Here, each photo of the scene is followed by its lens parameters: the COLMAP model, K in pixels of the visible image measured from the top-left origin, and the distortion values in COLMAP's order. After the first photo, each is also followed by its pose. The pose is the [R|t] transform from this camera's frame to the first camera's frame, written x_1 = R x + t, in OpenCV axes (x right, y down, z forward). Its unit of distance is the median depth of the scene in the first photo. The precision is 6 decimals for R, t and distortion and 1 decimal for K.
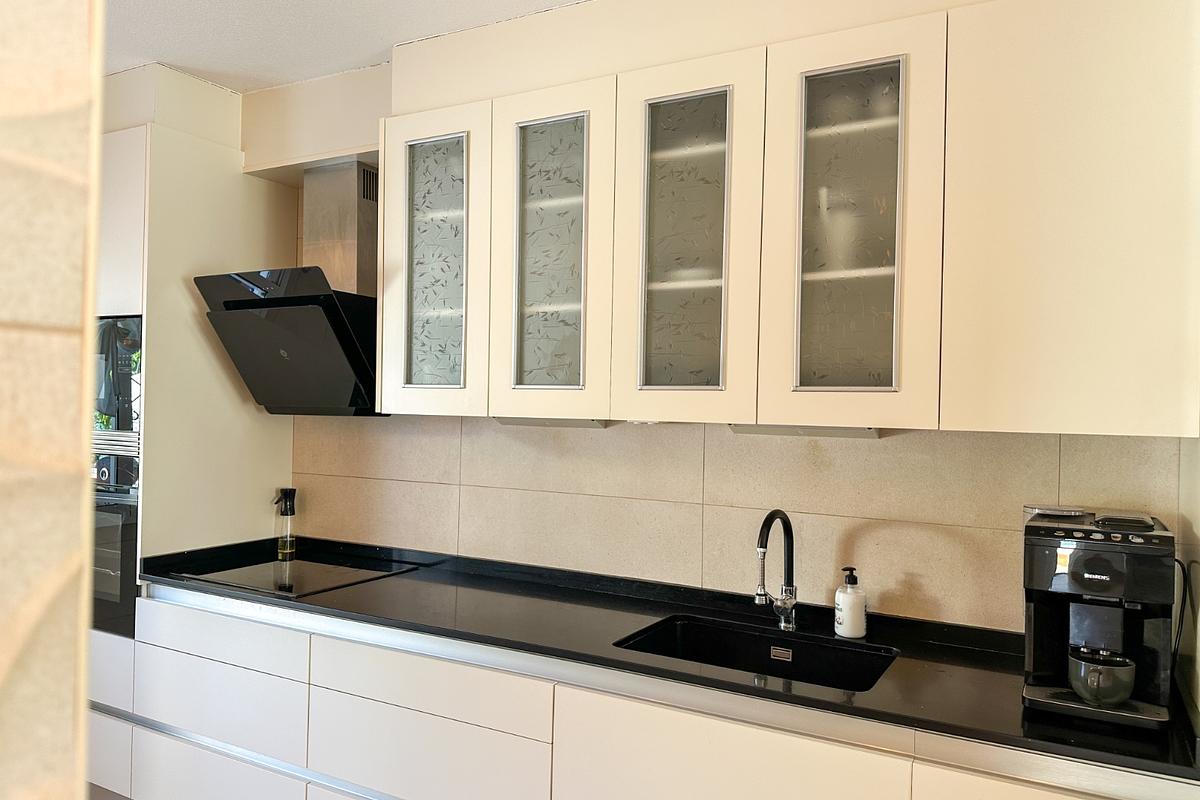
lens RADIAL K [[854.5, 0, 599.5], [0, 854.5, 408.7], [0, 0, 1]] dist [0.057328, -0.056530]
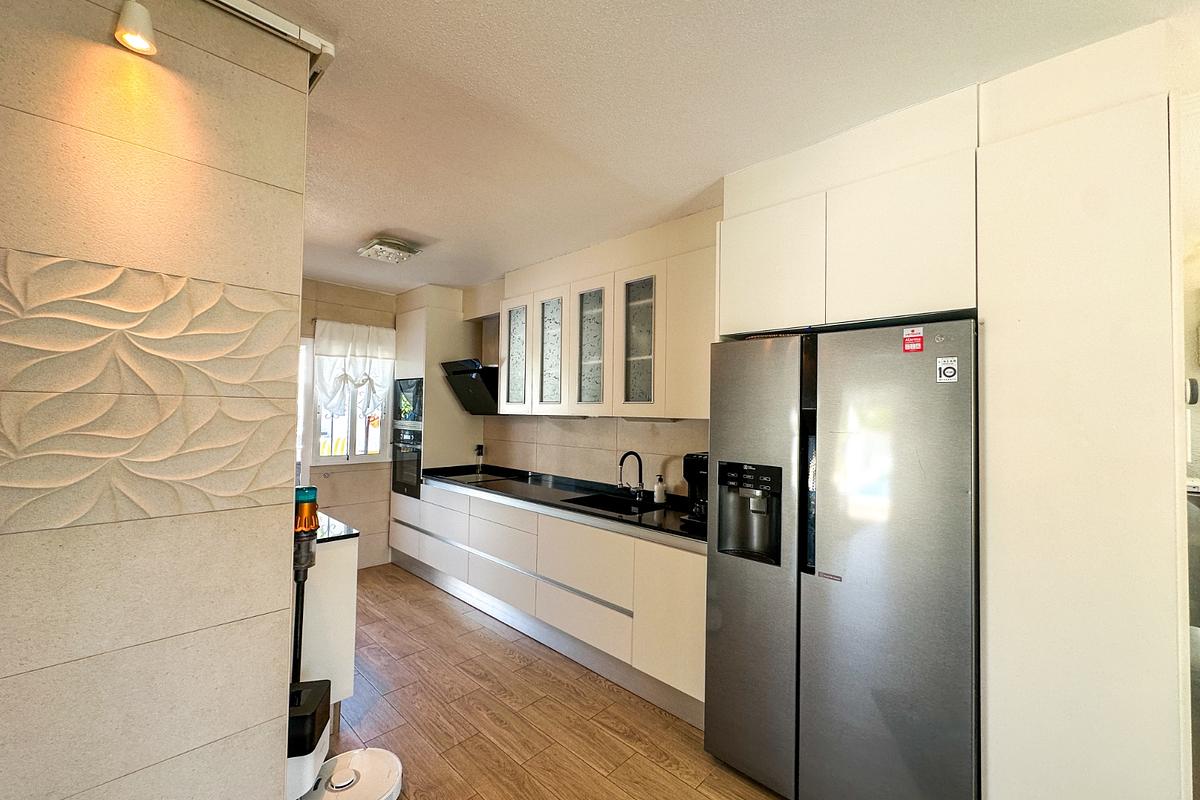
lens RADIAL K [[477.1, 0, 604.6], [0, 477.1, 400.0], [0, 0, 1]] dist [-0.000713, 0.000689]
pose [[0.968854, -0.012614, -0.247310, 0.441758], [0.004764, 0.999466, -0.032314, 0.013050], [0.247586, 0.030130, 0.968397, -0.337626]]
